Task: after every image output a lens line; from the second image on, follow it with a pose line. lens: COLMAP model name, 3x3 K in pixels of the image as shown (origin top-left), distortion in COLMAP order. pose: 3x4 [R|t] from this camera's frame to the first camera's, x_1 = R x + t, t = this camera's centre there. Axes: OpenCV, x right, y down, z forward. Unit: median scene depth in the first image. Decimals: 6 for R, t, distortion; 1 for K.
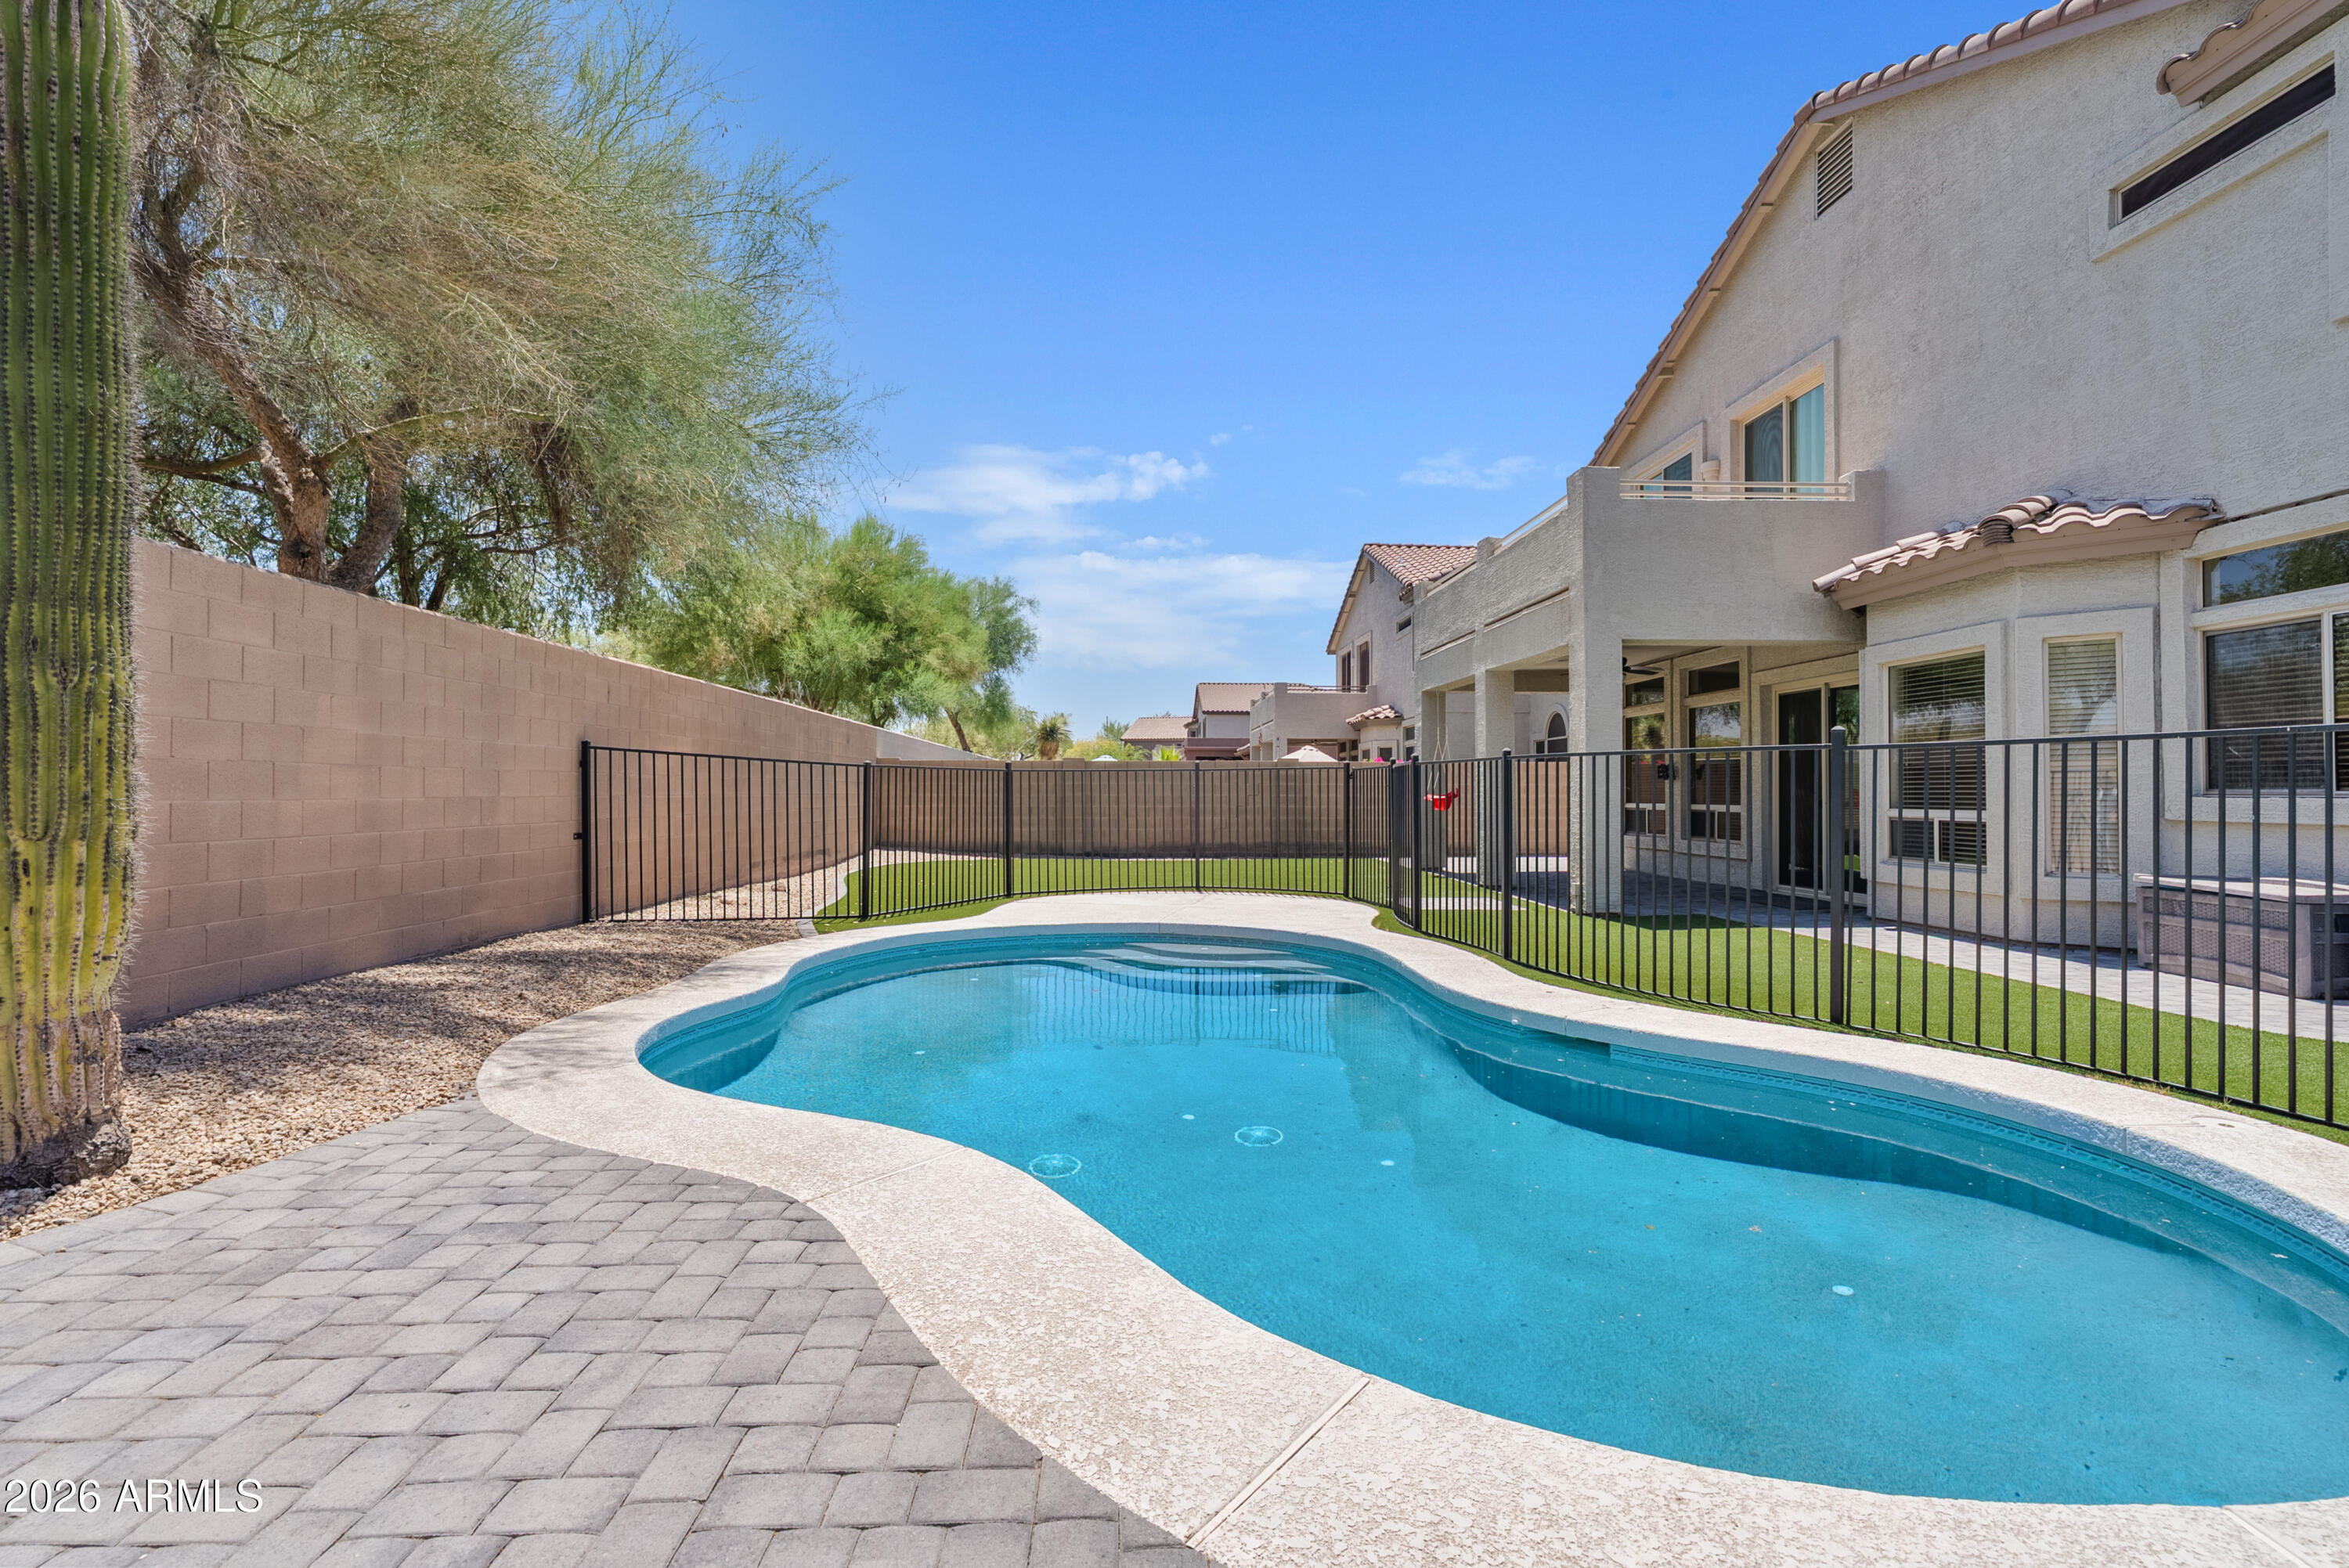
lens RADIAL K [[1076.8, 0, 1170.9], [0, 1076.8, 780.1], [0, 0, 1]] dist [-0.007055, 0.004047]
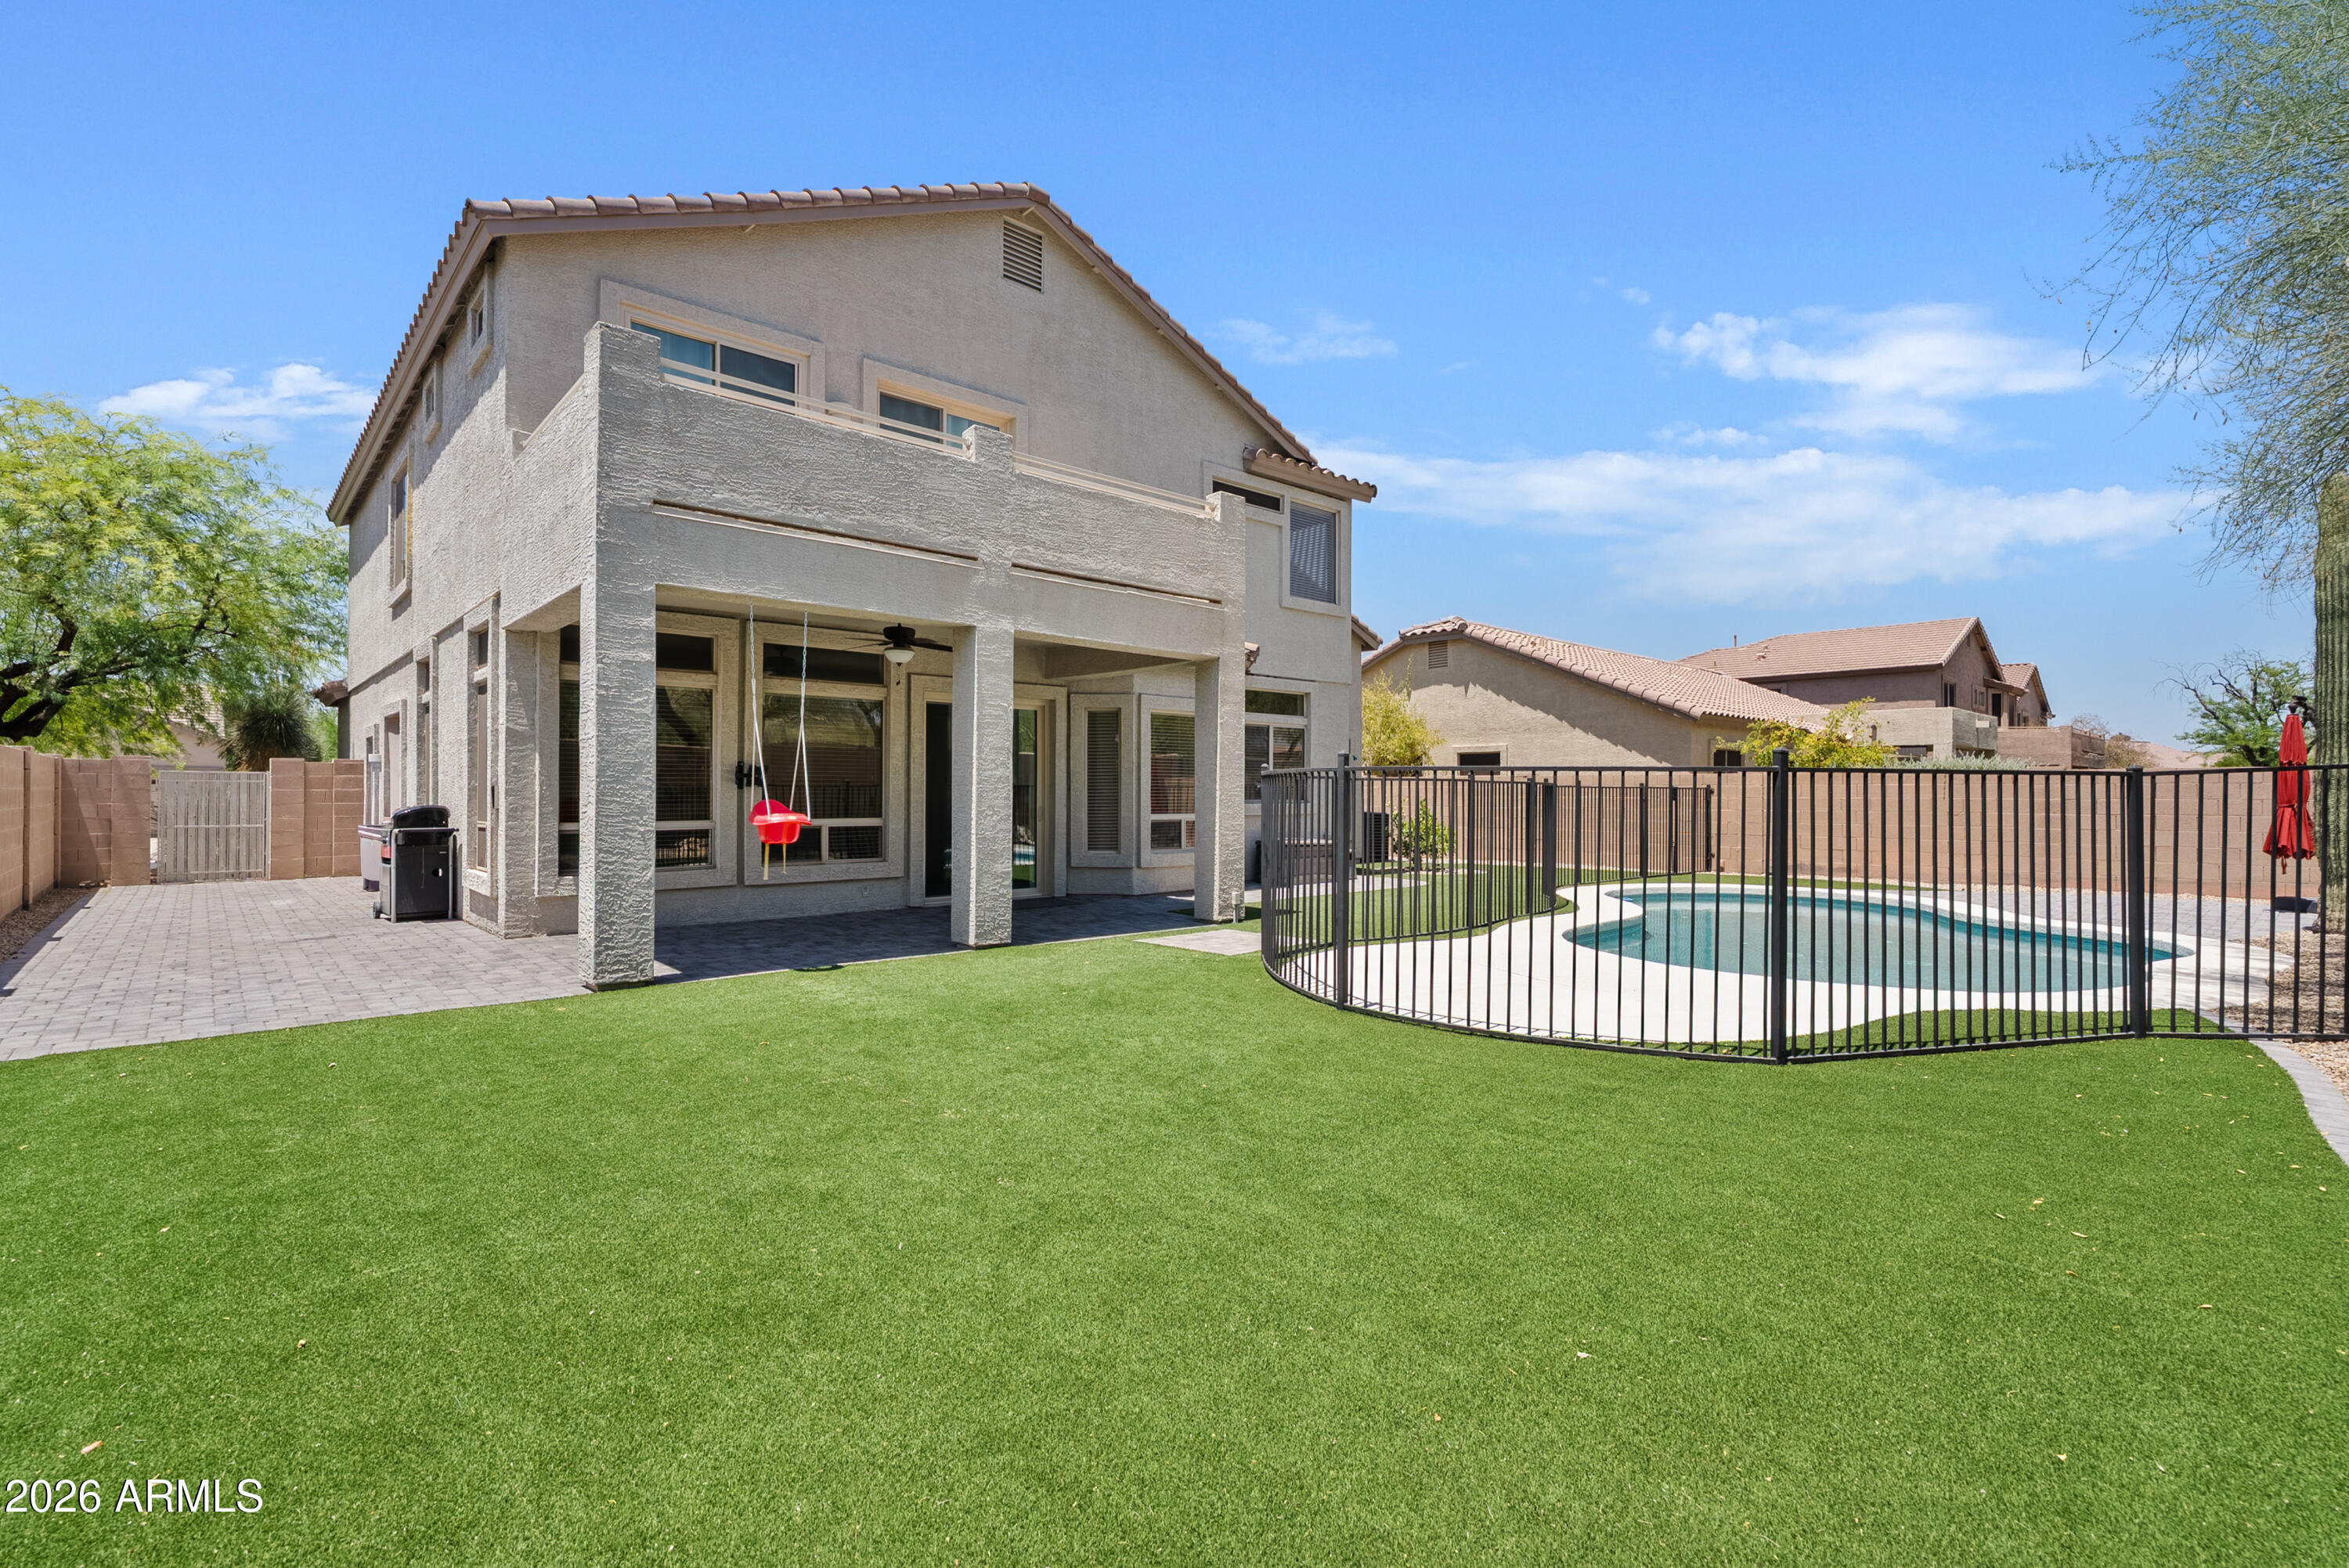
lens RADIAL K [[1076.8, 0, 1185.5], [0, 1076.8, 788.8], [0, 0, 1]] dist [-0.007055, 0.004047]
pose [[-0.648056, -0.002470, 0.761588, -0.528923], [-0.012165, 0.999901, -0.007109, 0.004015], [-0.761495, -0.013872, -0.648022, 2.332350]]
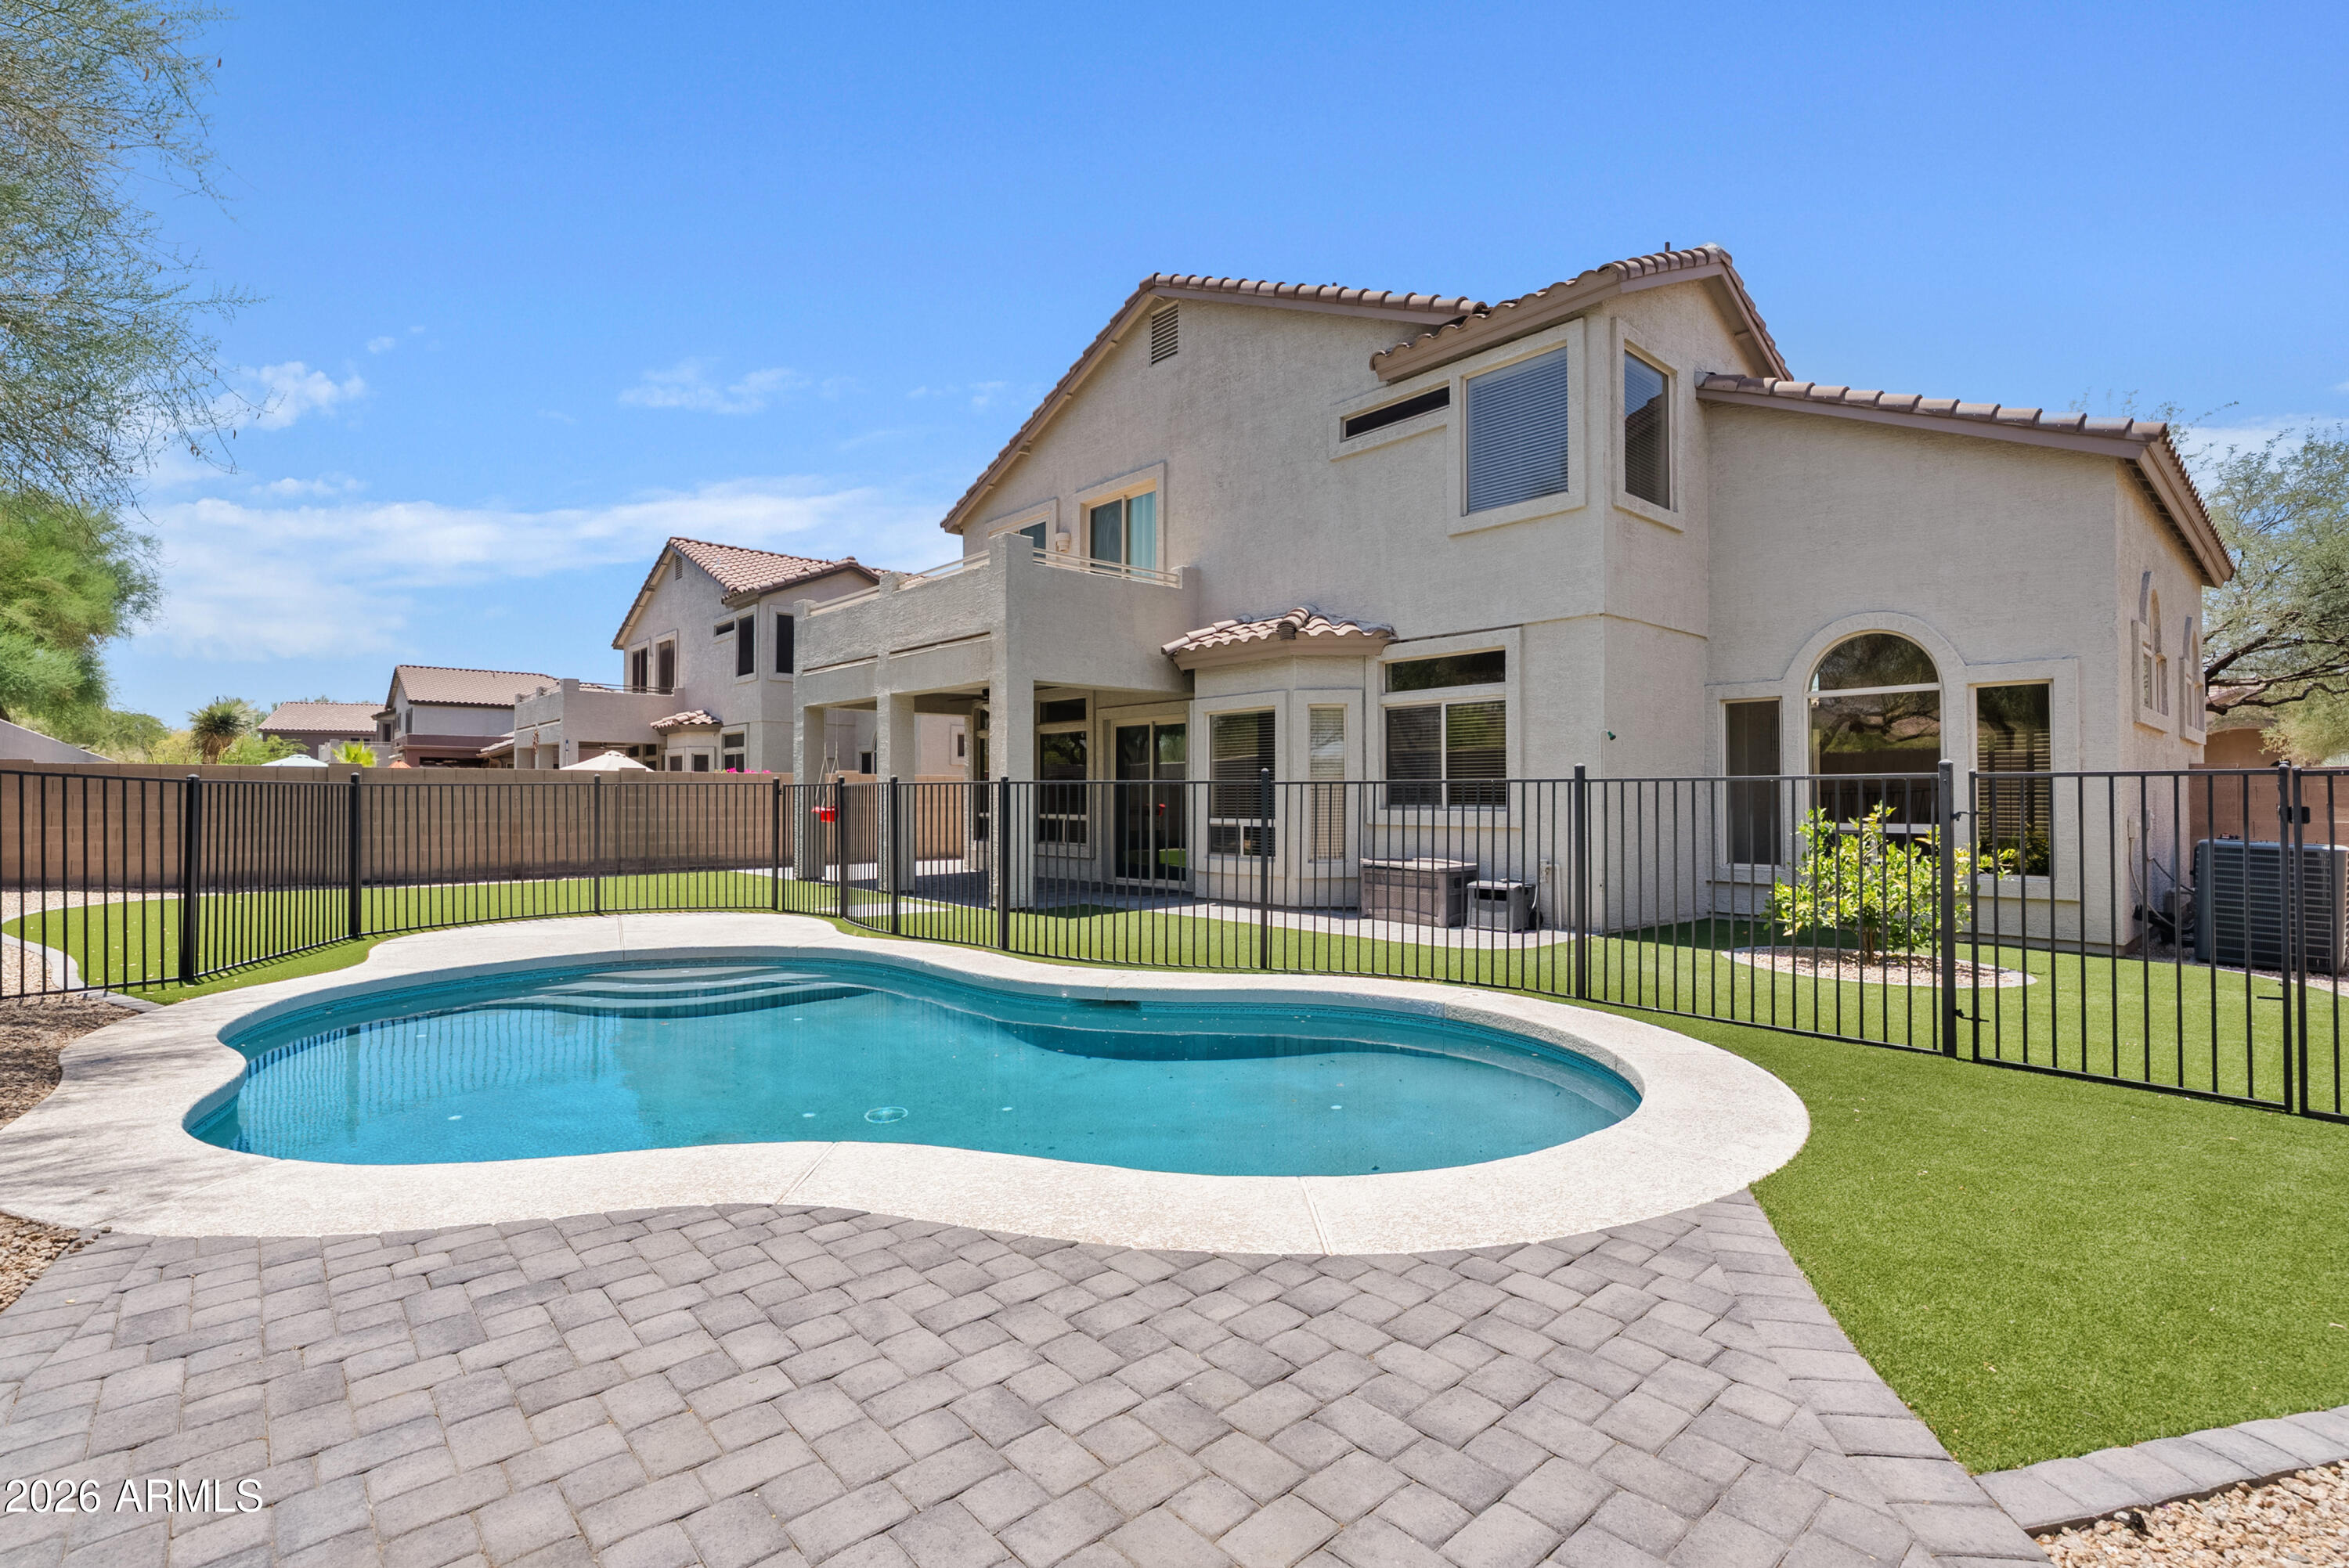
lens RADIAL K [[1076.8, 0, 1191.2], [0, 1076.8, 787.2], [0, 0, 1]] dist [-0.007055, 0.004047]
pose [[0.765968, 0.003399, 0.642870, -0.298171], [-0.005633, 0.999983, 0.001424, -0.018333], [-0.642854, -0.004712, 0.765974, -0.053963]]
